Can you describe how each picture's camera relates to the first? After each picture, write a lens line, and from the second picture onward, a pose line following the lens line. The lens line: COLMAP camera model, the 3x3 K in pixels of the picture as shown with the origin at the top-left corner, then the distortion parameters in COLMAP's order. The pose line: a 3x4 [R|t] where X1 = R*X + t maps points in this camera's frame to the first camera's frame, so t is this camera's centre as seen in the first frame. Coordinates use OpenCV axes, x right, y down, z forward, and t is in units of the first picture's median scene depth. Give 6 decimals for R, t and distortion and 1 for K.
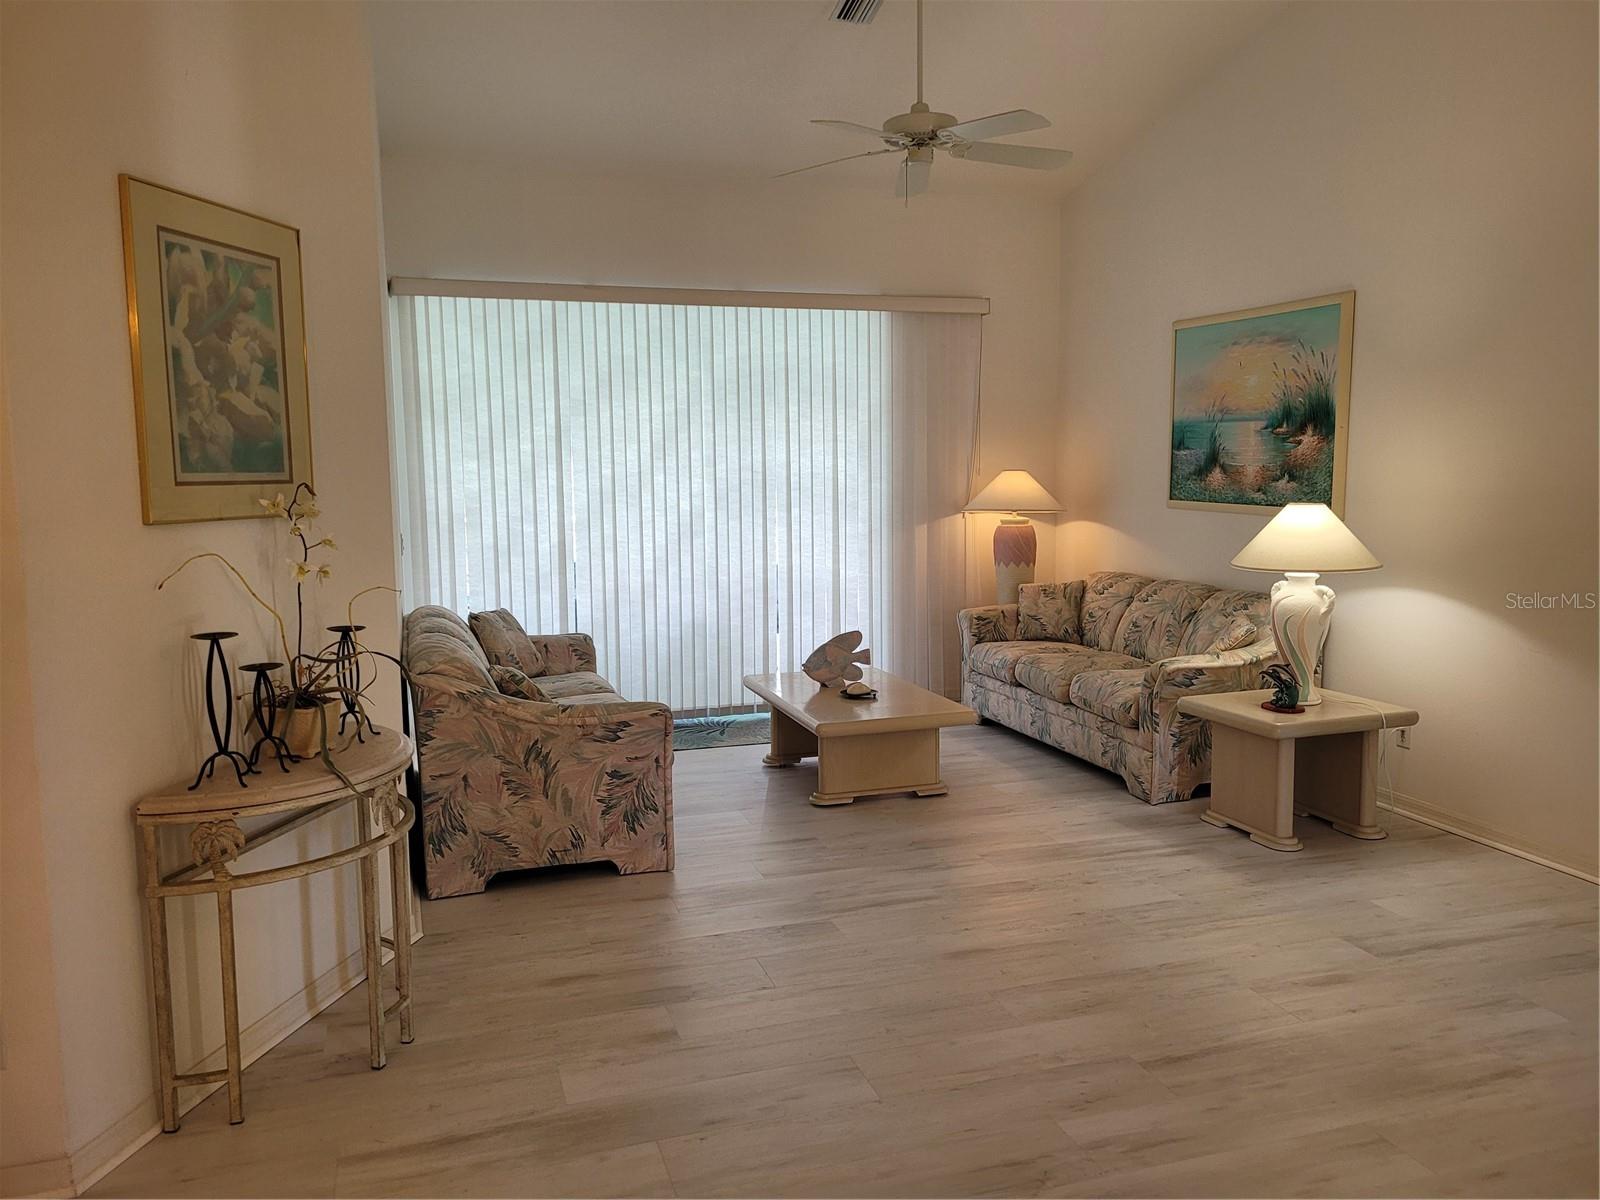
lens RADIAL K [[1265.6, 0, 800.7], [0, 1265.6, 598.1], [0, 0, 1]] dist [0.041060, -0.014583]
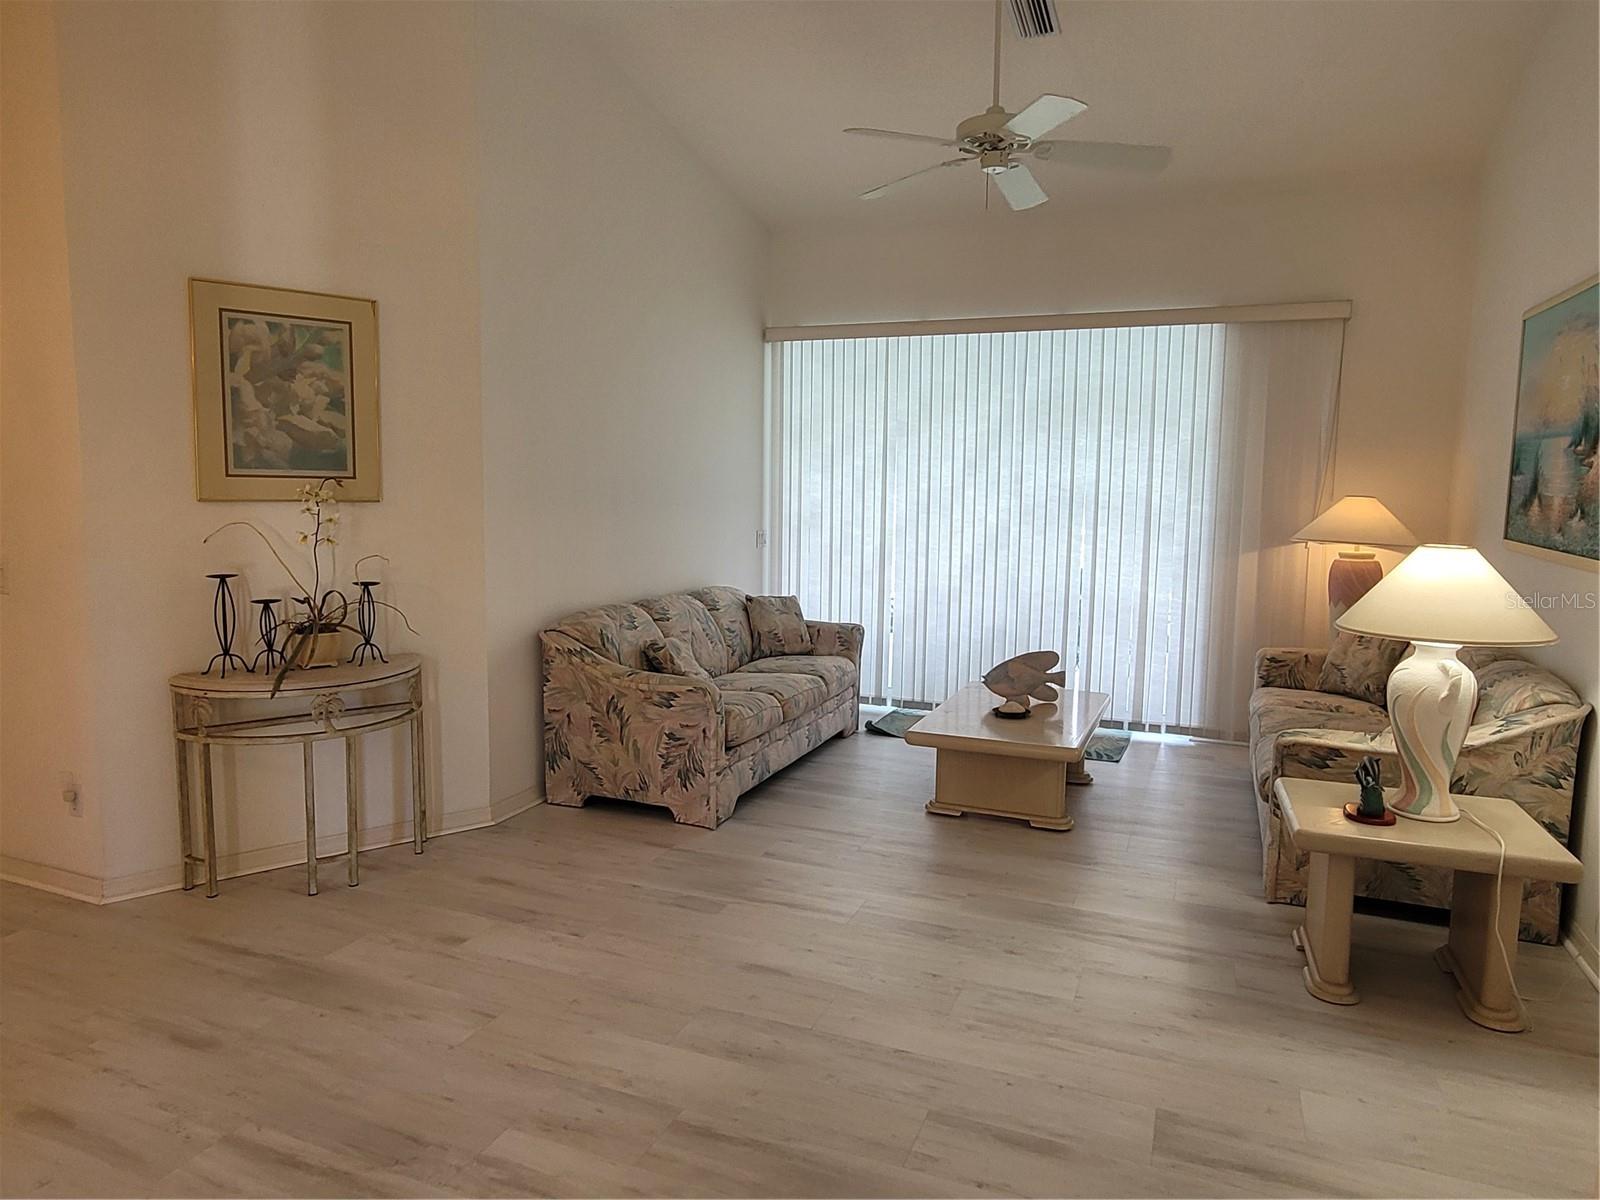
lens RADIAL K [[1048.5, 0, 796.9], [0, 1048.5, 598.8], [0, 0, 1]] dist [-0.006059, -0.000649]
pose [[0.747727, 0.094829, -0.657200, 0.460824], [-0.093167, 0.994942, 0.037562, -0.028801], [0.657438, 0.033143, 0.752779, 0.273610]]
